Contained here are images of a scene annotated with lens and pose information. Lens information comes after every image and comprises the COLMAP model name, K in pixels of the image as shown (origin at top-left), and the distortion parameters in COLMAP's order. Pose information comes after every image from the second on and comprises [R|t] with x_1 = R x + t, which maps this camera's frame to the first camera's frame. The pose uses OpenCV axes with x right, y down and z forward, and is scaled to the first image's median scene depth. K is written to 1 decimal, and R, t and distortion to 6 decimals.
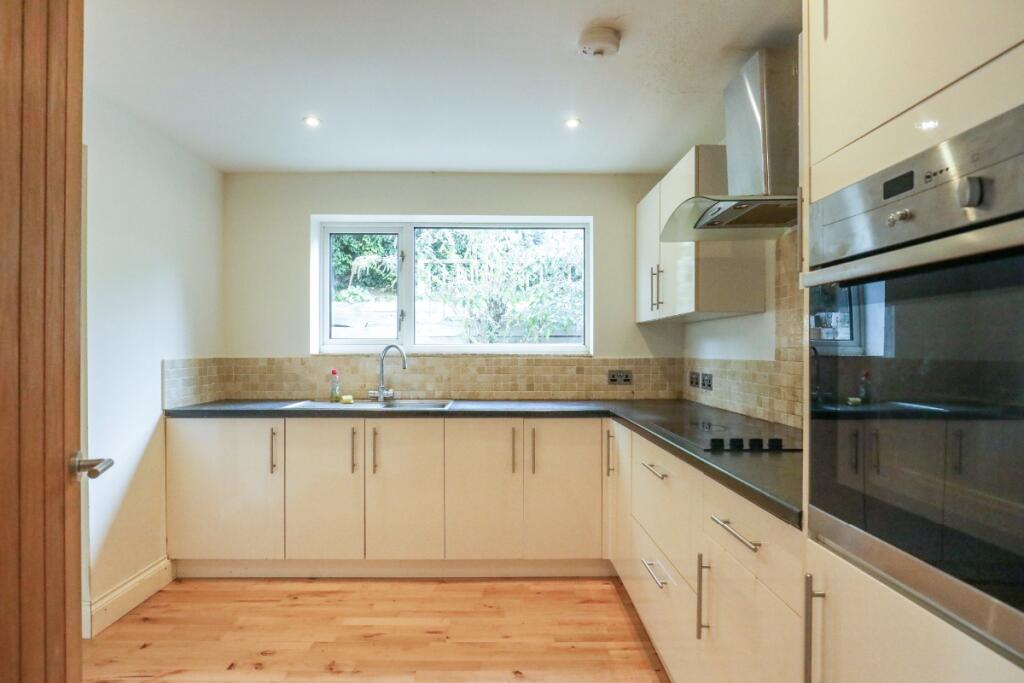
lens RADIAL K [[548.8, 0, 512.0], [0, 548.8, 341.5], [0, 0, 1]] dist [-0.003334, -0.000559]
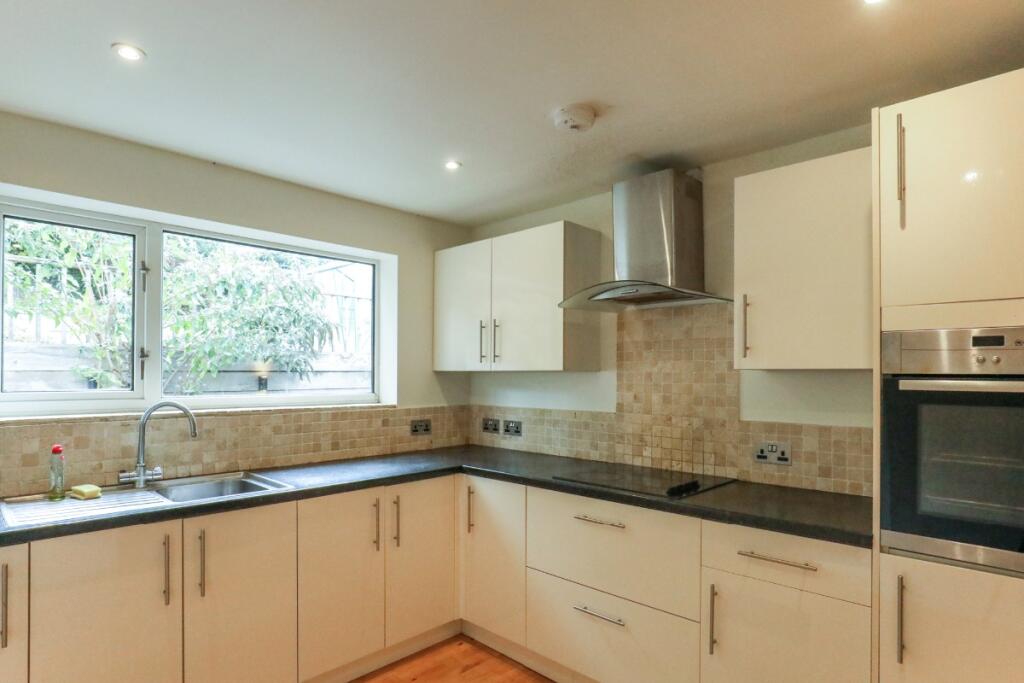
lens RADIAL K [[564.5, 0, 513.9], [0, 564.5, 365.9], [0, 0, 1]] dist [-0.002561, -0.001400]
pose [[0.708710, 0.012195, 0.705395, -0.390657], [-0.014374, 0.999893, -0.002845, -0.042164], [-0.705354, -0.008123, 0.708809, 0.187773]]
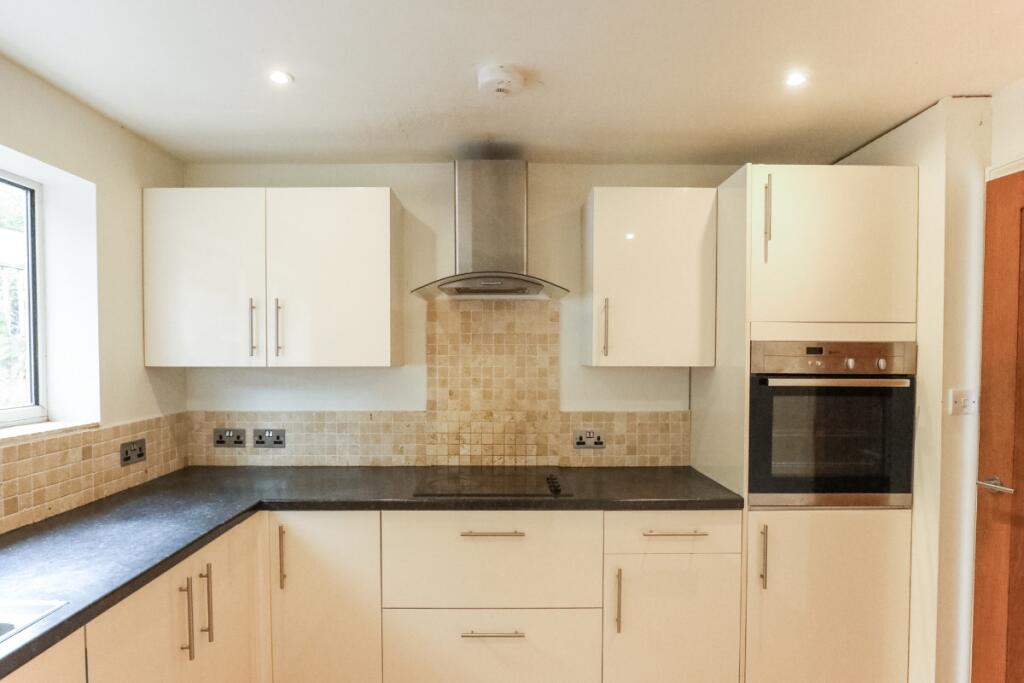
lens RADIAL K [[564.5, 0, 513.9], [0, 564.5, 365.9], [0, 0, 1]] dist [-0.002561, -0.001400]
pose [[0.015284, -0.026174, 0.999541, -0.453152], [-0.018321, 0.999482, 0.026453, -0.061195], [-0.999715, -0.018717, 0.014796, 0.556613]]
